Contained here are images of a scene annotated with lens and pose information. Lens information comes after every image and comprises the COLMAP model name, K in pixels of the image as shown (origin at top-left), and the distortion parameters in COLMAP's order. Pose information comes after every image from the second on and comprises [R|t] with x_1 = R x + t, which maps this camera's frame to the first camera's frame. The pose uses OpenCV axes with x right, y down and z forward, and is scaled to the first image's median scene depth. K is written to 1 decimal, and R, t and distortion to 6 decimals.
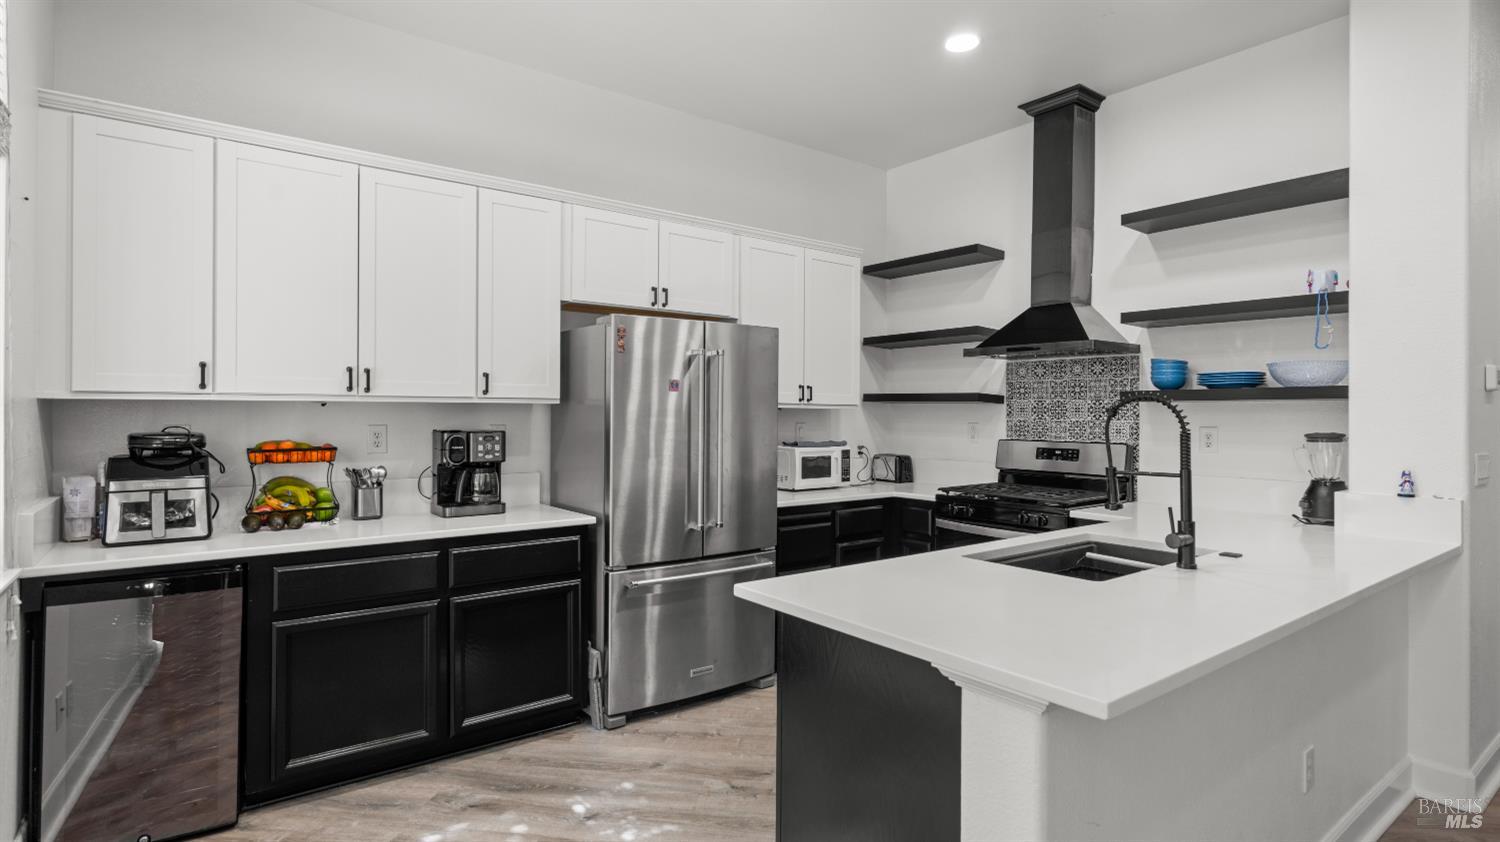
lens RADIAL K [[762.1, 0, 747.8], [0, 762.1, 408.3], [0, 0, 1]] dist [0.003399, 0.000279]
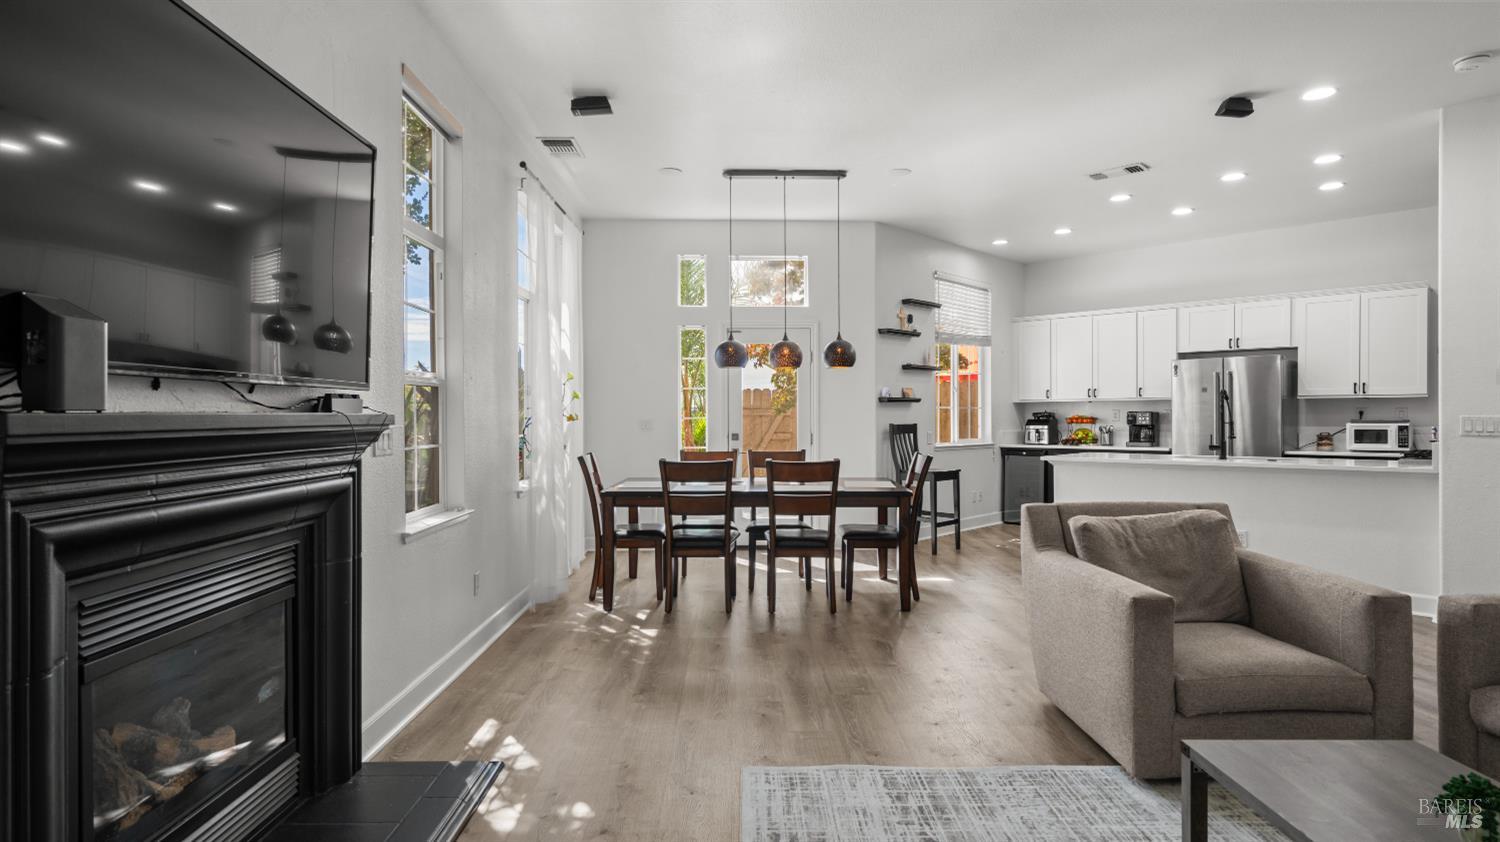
lens RADIAL K [[809.3, 0, 742.1], [0, 809.3, 417.2], [0, 0, 1]] dist [0.004807, 0.003226]
pose [[0.154339, -0.005643, -0.988002, 1.741837], [0.008368, 0.999955, -0.004404, 0.041459], [0.987983, -0.007588, 0.154379, -0.566857]]
